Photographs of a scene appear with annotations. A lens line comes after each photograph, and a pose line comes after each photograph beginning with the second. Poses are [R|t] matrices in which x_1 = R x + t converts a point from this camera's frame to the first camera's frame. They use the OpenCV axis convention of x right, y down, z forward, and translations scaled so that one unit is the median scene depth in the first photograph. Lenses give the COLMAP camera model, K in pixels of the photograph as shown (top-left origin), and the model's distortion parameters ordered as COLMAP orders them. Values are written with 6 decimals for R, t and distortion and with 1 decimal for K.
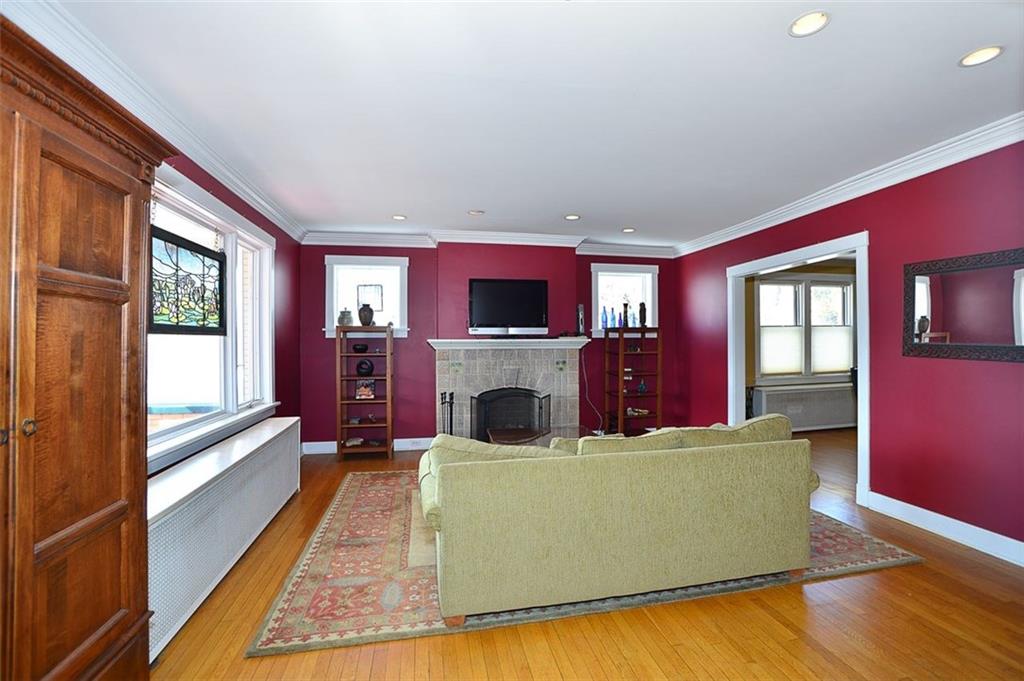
lens RADIAL K [[442.6, 0, 512.0], [0, 442.6, 340.5], [0, 0, 1]] dist [-0.019074, 0.000120]
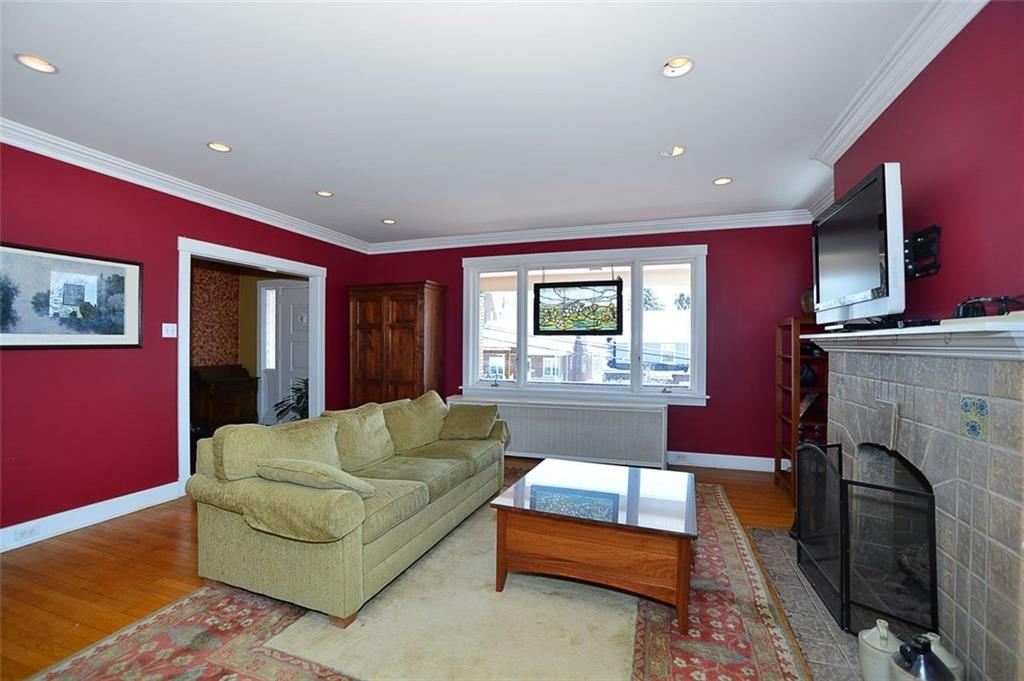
lens RADIAL K [[442.6, 0, 512.0], [0, 442.6, 340.5], [0, 0, 1]] dist [-0.019074, 0.000120]
pose [[-0.484110, -0.003189, -0.875001, 0.626296], [0.000688, 0.999992, -0.004025, 0.009498], [0.875007, -0.002550, -0.484104, 1.080727]]
